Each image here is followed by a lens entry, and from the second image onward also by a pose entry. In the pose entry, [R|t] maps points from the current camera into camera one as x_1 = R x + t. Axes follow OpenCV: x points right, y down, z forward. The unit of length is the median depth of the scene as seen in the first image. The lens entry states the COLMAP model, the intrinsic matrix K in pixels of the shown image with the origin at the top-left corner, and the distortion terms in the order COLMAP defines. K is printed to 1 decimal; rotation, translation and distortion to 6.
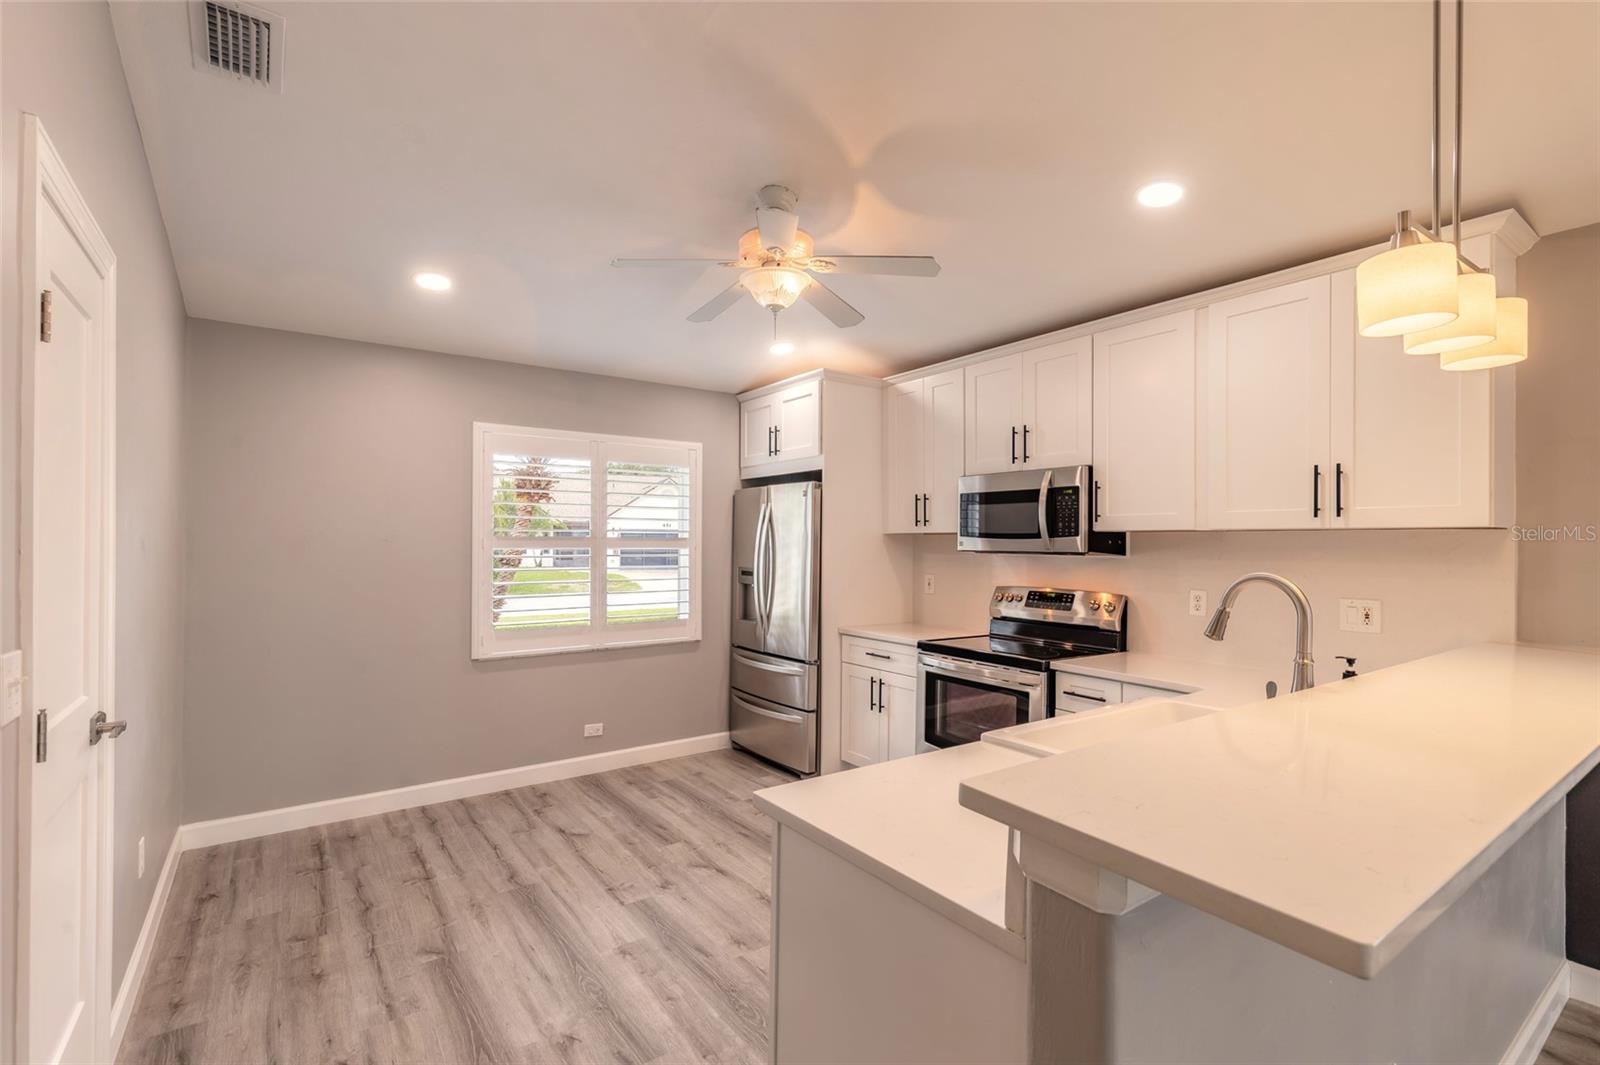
lens RADIAL K [[722.8, 0, 794.8], [0, 722.8, 538.2], [0, 0, 1]] dist [0.008902, -0.001602]
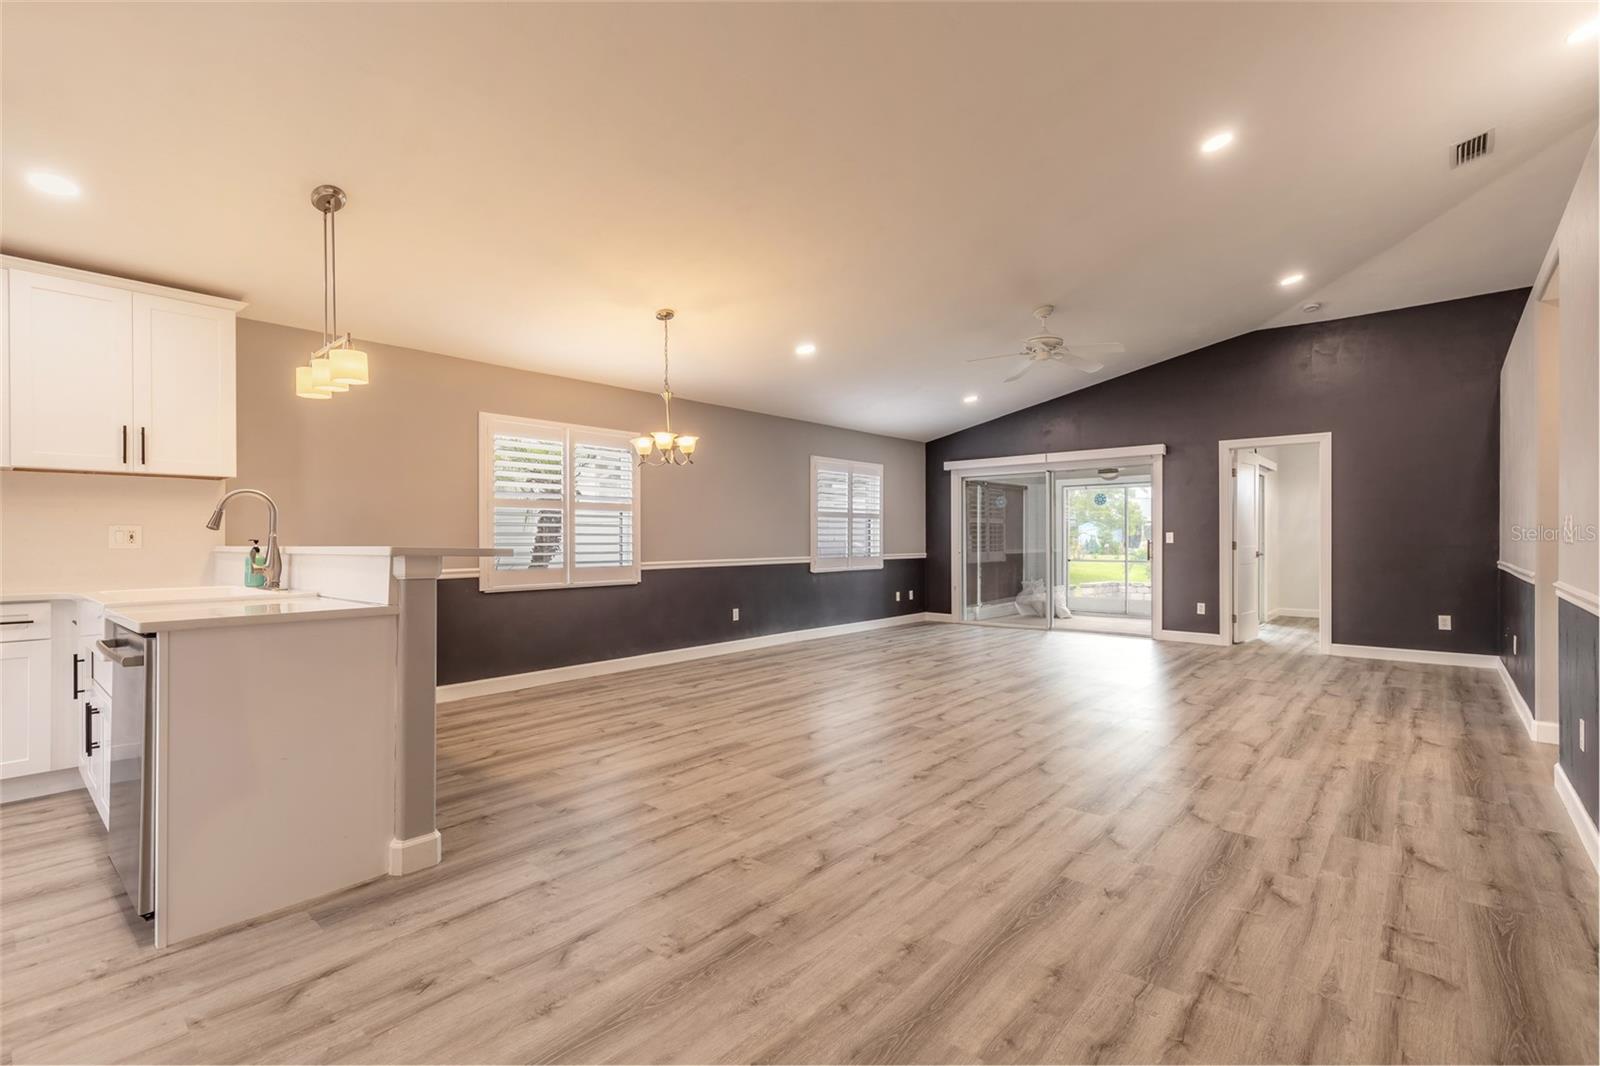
lens RADIAL K [[720.6, 0, 794.5], [0, 720.6, 537.3], [0, 0, 1]] dist [0.005438, -0.000313]
pose [[-0.229542, -0.006637, 0.973276, -0.593383], [-0.003499, 0.999976, 0.005994, 0.064011], [-0.973292, -0.002030, -0.229560, 0.043991]]
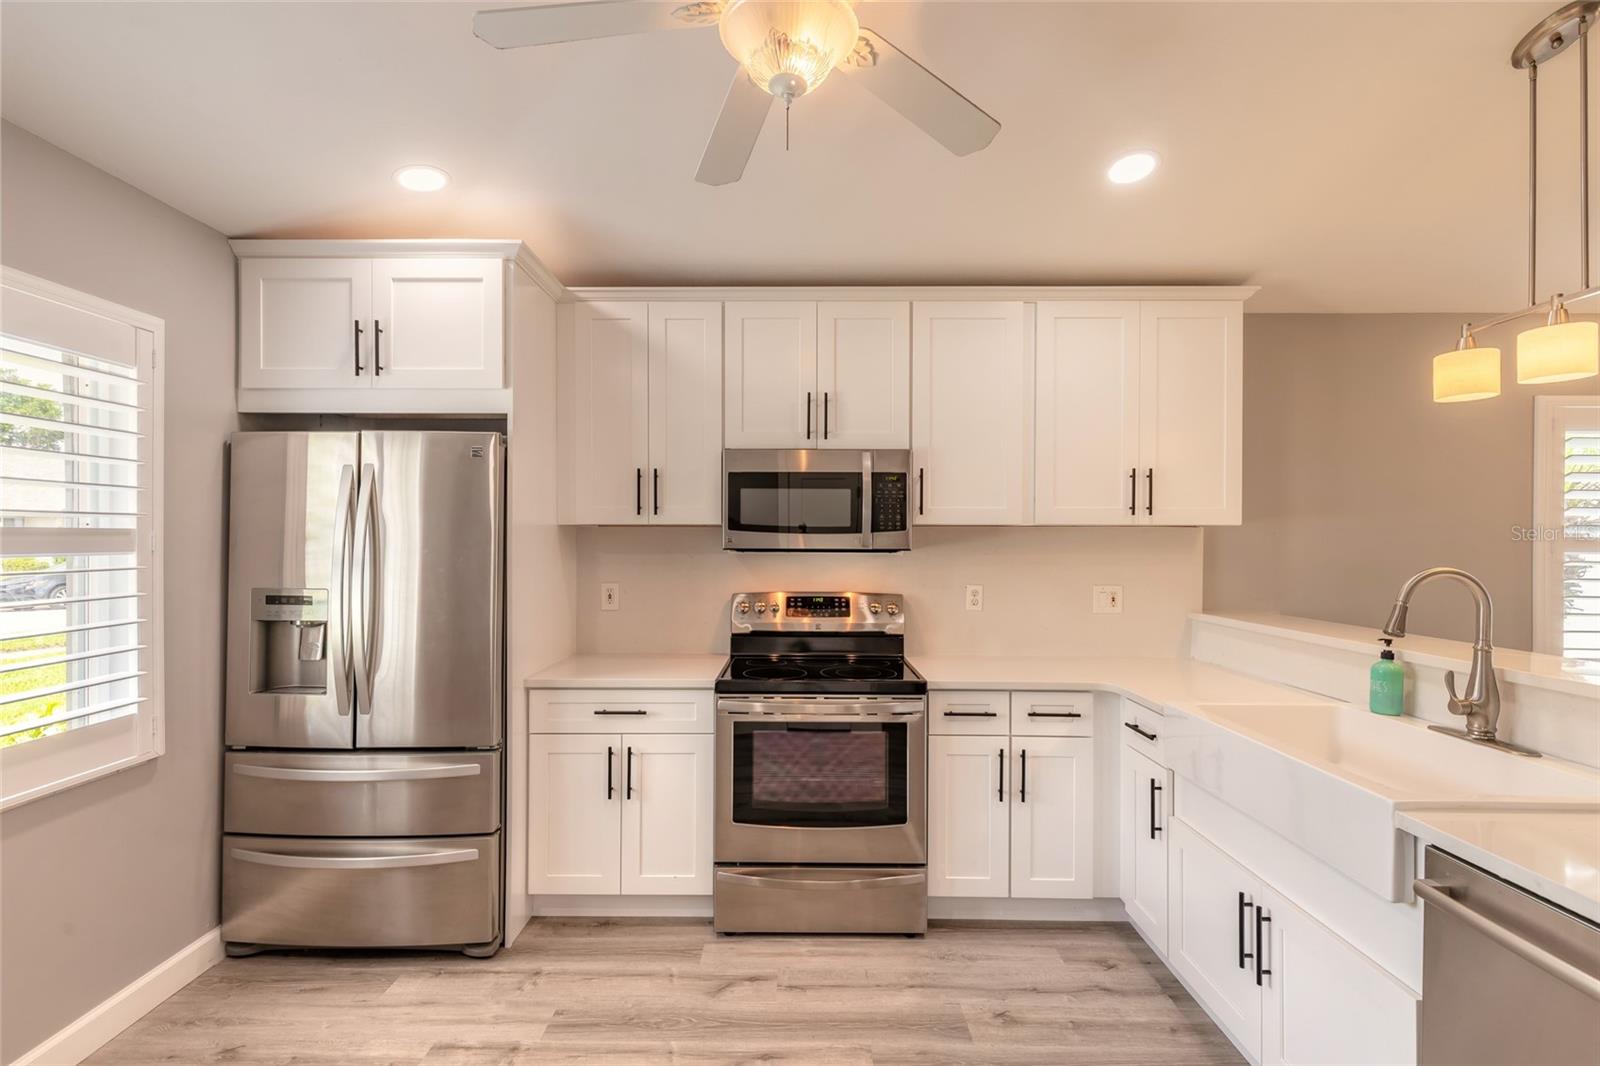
lens RADIAL K [[722.8, 0, 794.8], [0, 722.8, 538.7], [0, 0, 1]] dist [0.008902, -0.001602]
pose [[0.585726, -0.004256, 0.810498, -0.317706], [-0.003507, 0.999964, 0.007786, 0.000676], [-0.810502, -0.007403, 0.585690, 0.490968]]
